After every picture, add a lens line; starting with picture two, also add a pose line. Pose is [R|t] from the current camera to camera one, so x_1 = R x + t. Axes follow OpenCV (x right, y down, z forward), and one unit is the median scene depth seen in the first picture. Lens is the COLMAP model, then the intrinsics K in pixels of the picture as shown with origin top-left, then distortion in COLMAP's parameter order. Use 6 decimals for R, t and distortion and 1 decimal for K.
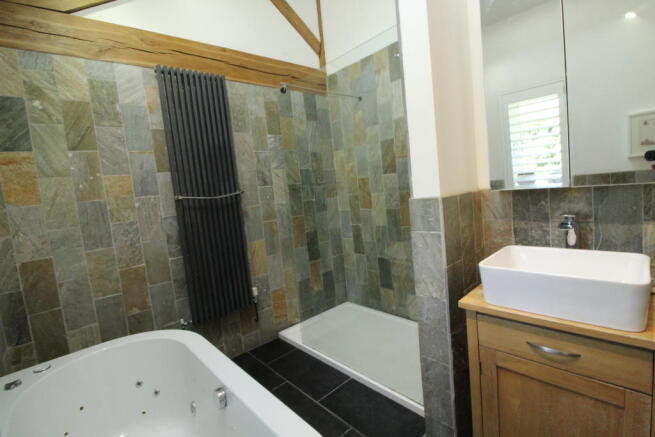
lens RADIAL K [[302.5, 0, 330.0], [0, 302.5, 215.0], [0, 0, 1]] dist [-0.007235, -0.007820]
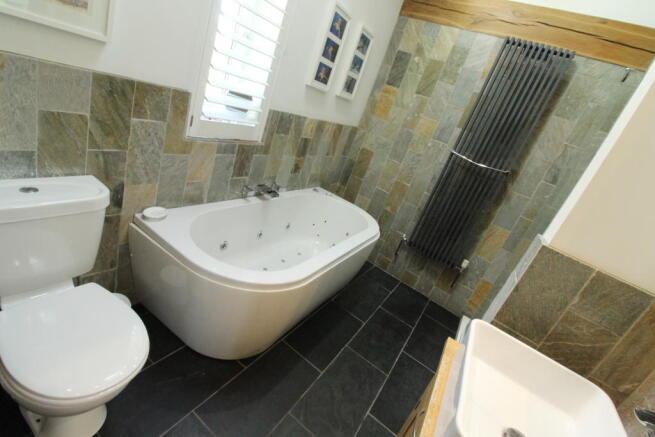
lens RADIAL K [[302.5, 0, 331.1], [0, 302.5, 219.3], [0, 0, 1]] dist [-0.007235, -0.007820]
pose [[0.224313, 0.529443, -0.818153, 0.537561], [-0.433796, 0.806029, 0.402663, -0.116454], [0.872642, 0.264589, 0.410473, 0.155683]]
